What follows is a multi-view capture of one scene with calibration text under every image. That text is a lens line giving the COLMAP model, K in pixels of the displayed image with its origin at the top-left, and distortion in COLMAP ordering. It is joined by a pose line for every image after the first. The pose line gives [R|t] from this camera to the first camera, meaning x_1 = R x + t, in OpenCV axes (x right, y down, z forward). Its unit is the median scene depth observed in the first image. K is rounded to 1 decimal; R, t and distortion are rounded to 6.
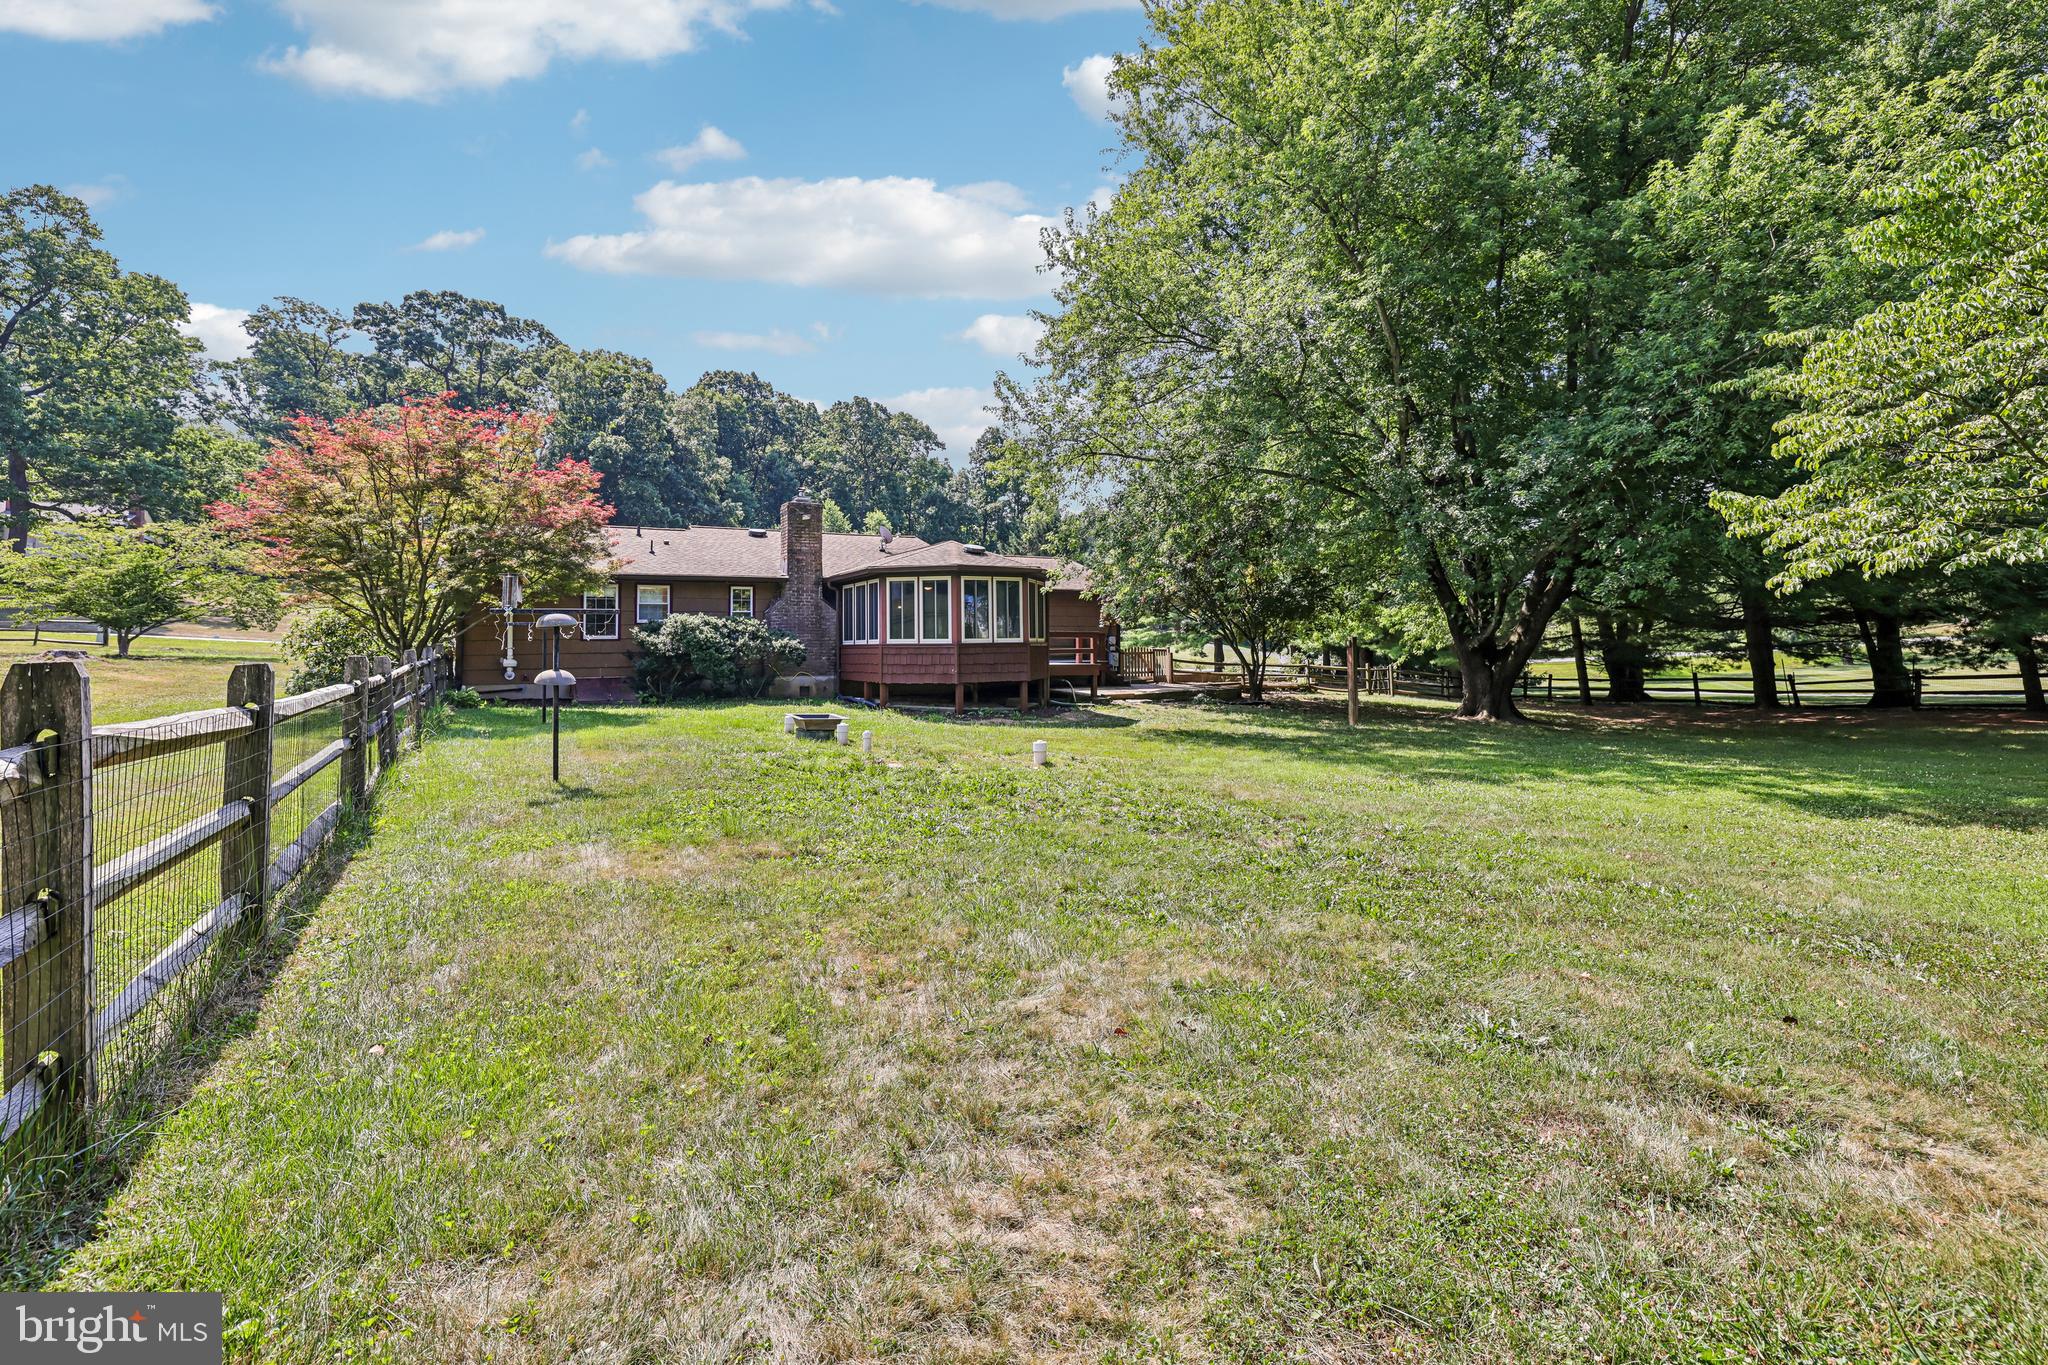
lens RADIAL K [[891.1, 0, 1045.9], [0, 891.1, 609.4], [0, 0, 1]] dist [0.003759, 0.001078]
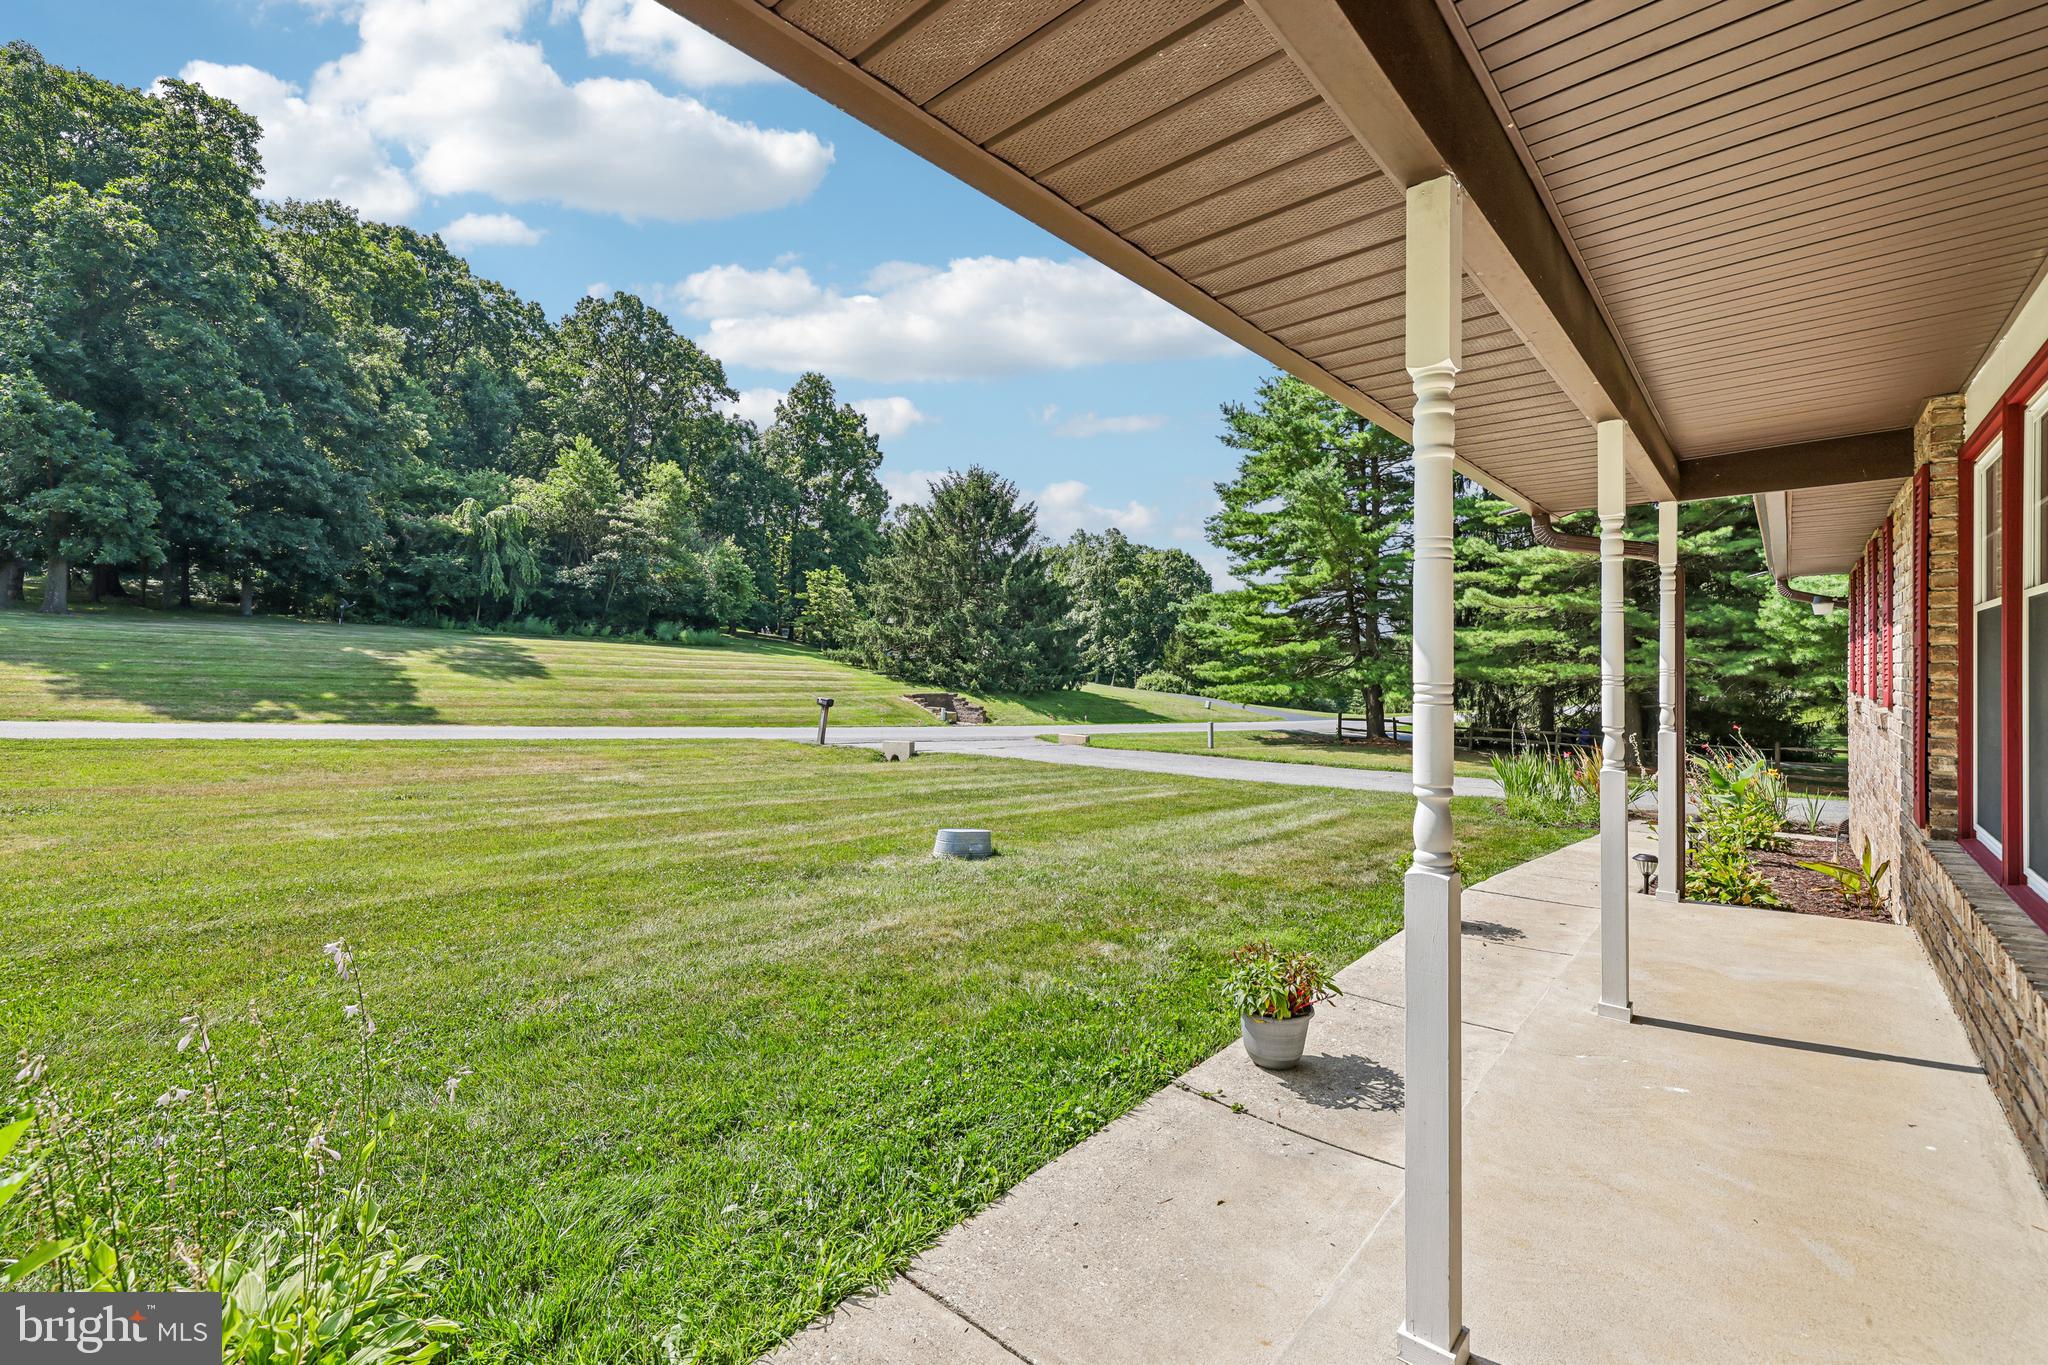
lens RADIAL K [[891.1, 0, 1034.1], [0, 891.1, 645.1], [0, 0, 1]] dist [0.003759, 0.001078]
pose [[0.954111, 0.022021, 0.298641, -0.108233], [-0.026290, 0.999601, 0.010285, 0.005059], [-0.298295, -0.017664, 0.954310, 0.268813]]
